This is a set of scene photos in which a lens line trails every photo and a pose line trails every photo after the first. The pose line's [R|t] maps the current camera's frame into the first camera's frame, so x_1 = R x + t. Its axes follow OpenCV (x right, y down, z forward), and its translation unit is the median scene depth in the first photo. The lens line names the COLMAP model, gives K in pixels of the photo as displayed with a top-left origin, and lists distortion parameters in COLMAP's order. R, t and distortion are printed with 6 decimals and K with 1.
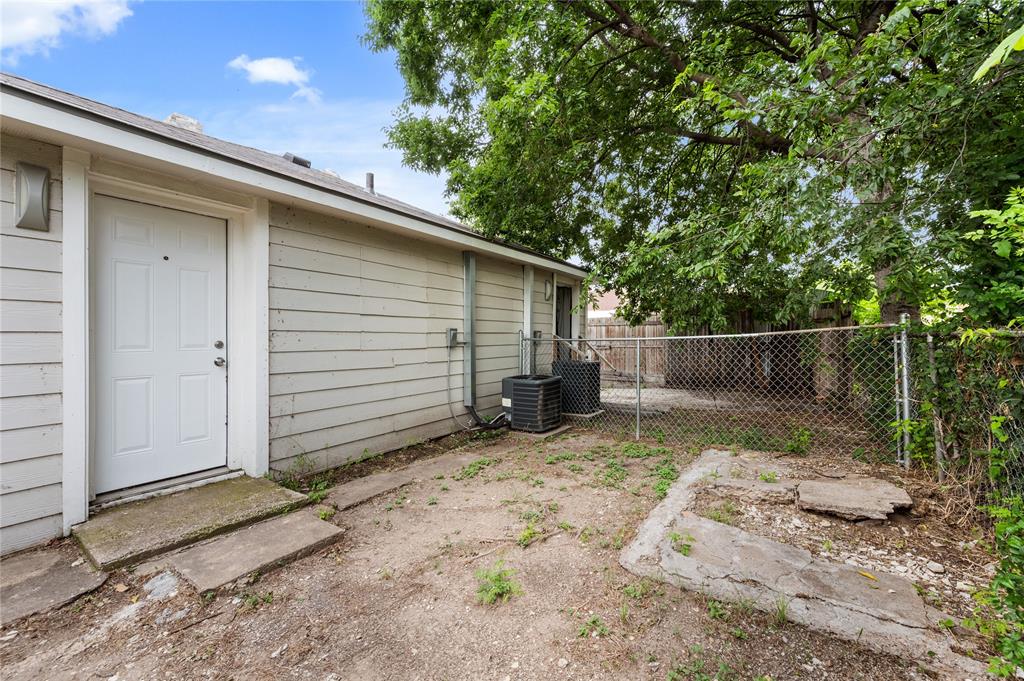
lens RADIAL K [[414.2, 0, 515.6], [0, 414.2, 335.3], [0, 0, 1]] dist [0.001160, 0.000396]
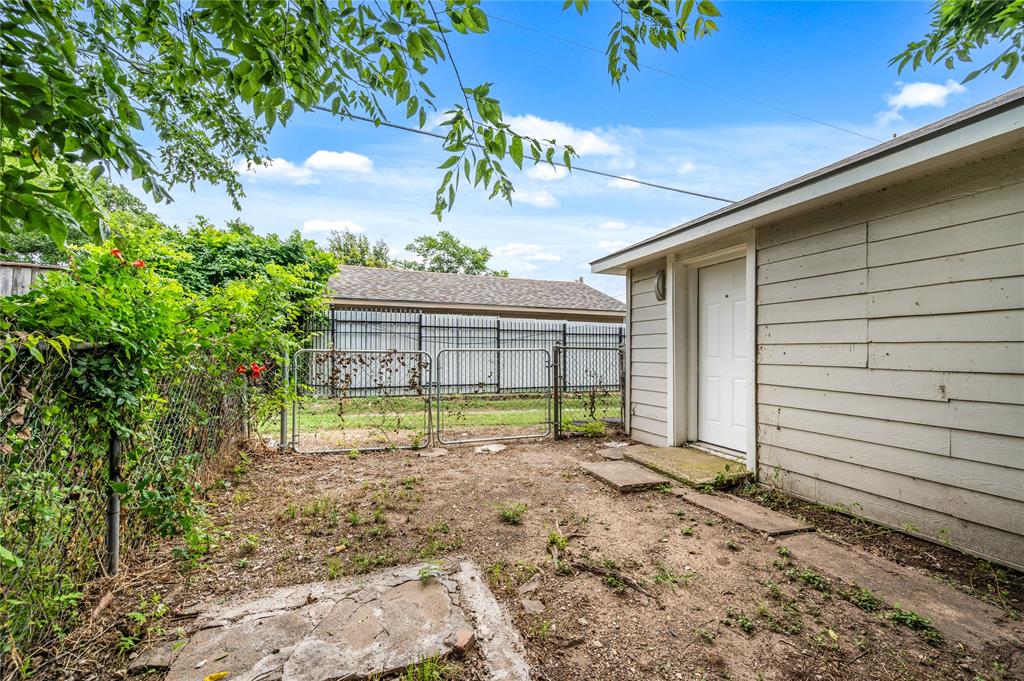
lens RADIAL K [[414.2, 0, 515.6], [0, 414.2, 335.3], [0, 0, 1]] dist [0.001160, 0.000396]
pose [[-0.587177, -0.032459, -0.808808, 0.697366], [-0.000235, 0.999202, -0.039929, 0.009165], [0.809459, -0.023255, -0.586716, 1.132767]]
